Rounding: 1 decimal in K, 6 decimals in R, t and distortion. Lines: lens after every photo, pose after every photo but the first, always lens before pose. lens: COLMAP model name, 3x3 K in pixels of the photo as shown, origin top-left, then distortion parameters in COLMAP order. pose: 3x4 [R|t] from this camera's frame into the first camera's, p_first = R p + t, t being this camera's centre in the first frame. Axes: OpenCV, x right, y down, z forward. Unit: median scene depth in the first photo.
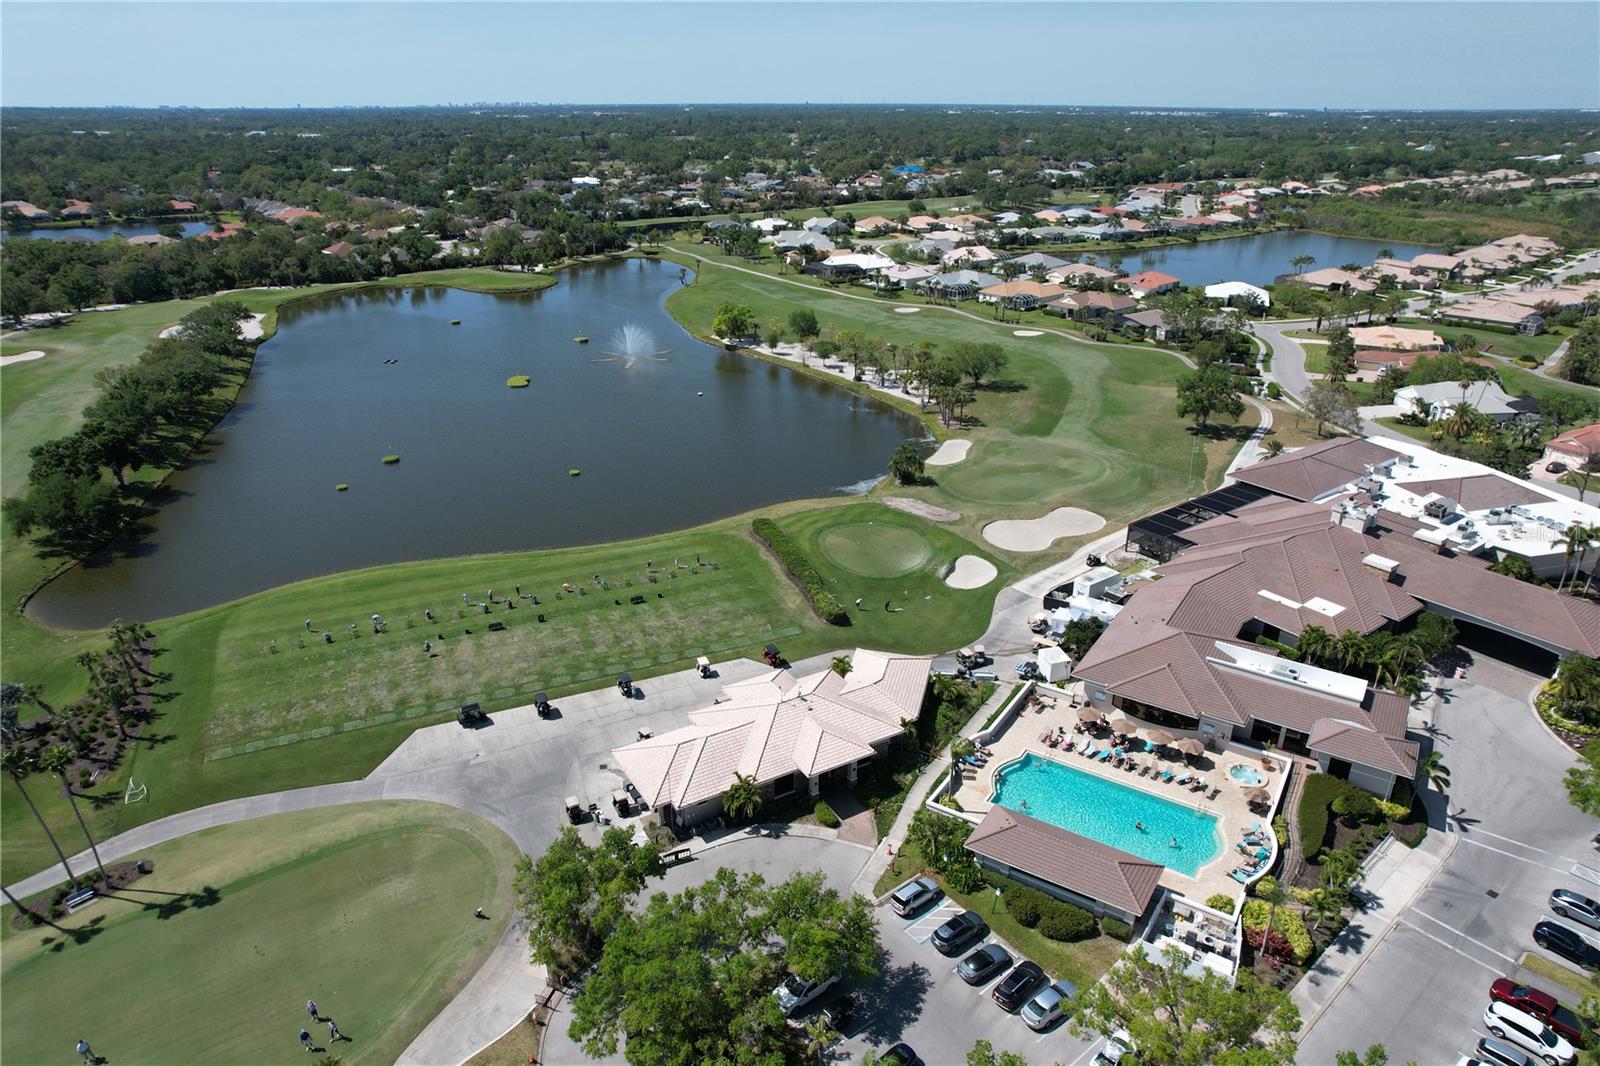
lens RADIAL K [[1022.6, 0, 800.0], [0, 1022.6, 533.0], [0, 0, 1]] dist [-0.079583, 0.066853]
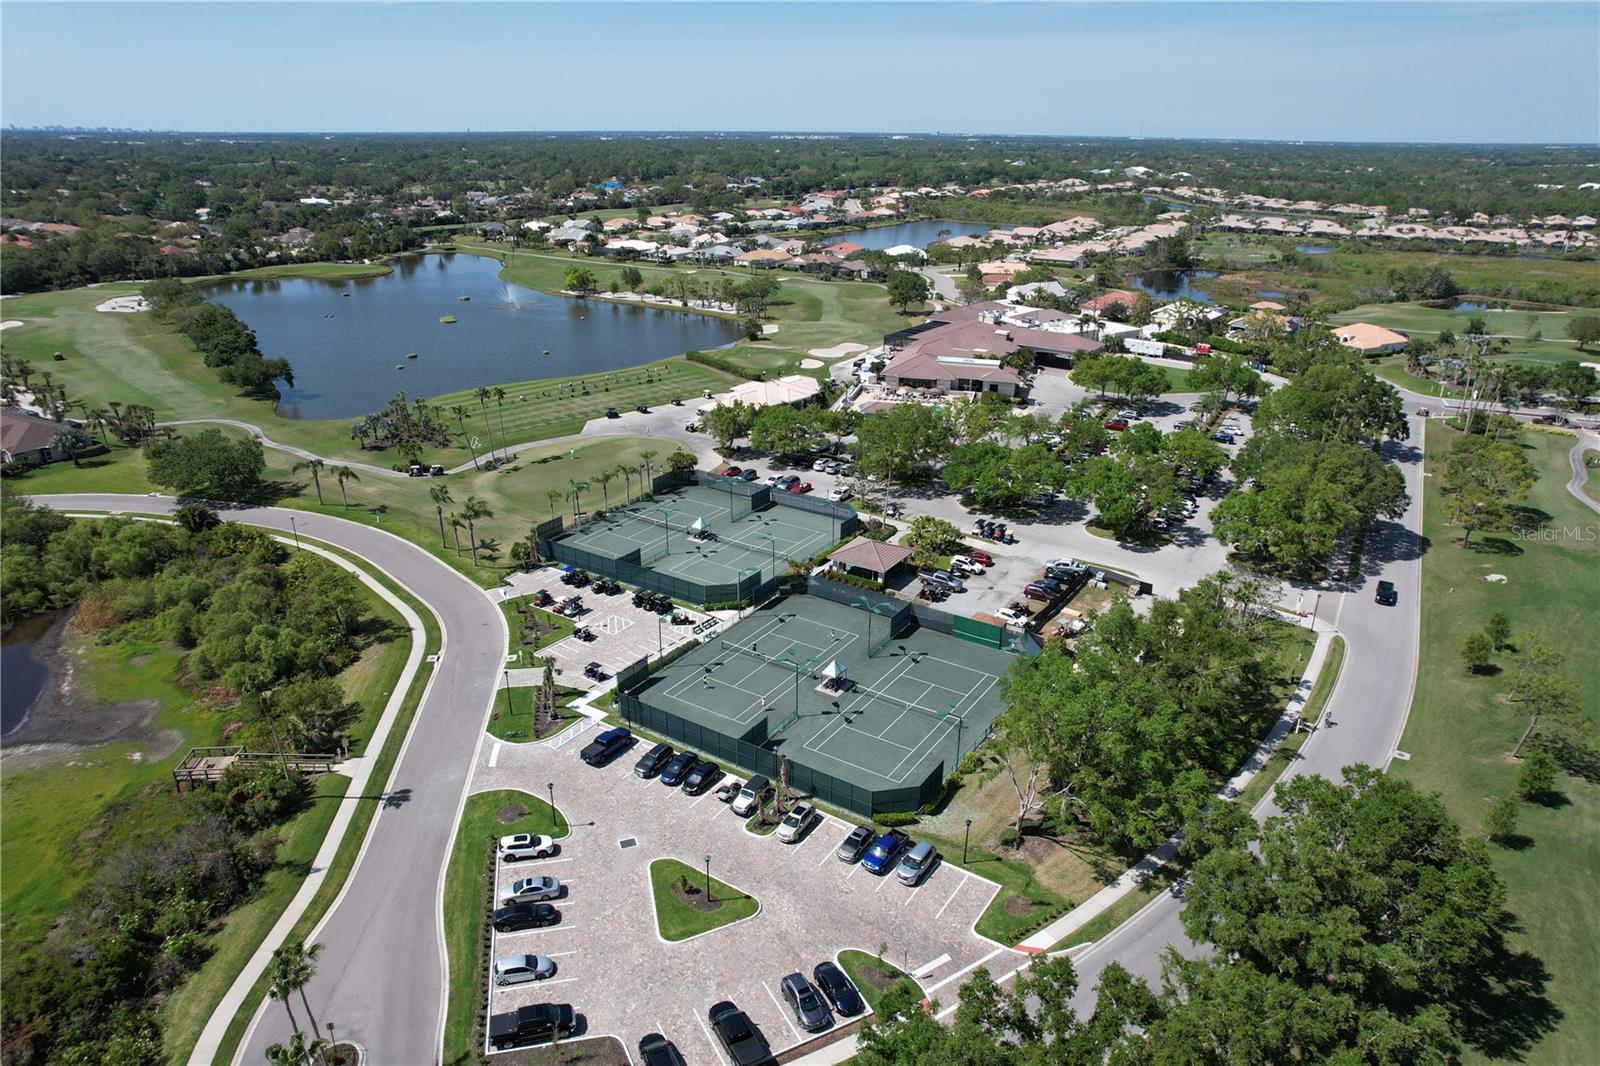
lens RADIAL K [[1022.6, 0, 800.0], [0, 1022.6, 533.0], [0, 0, 1]] dist [-0.079583, 0.066853]
pose [[0.947805, -0.112294, 0.298423, -0.249790], [0.119118, 0.992869, -0.004717, 0.196417], [-0.295765, 0.040018, 0.954422, -0.439882]]
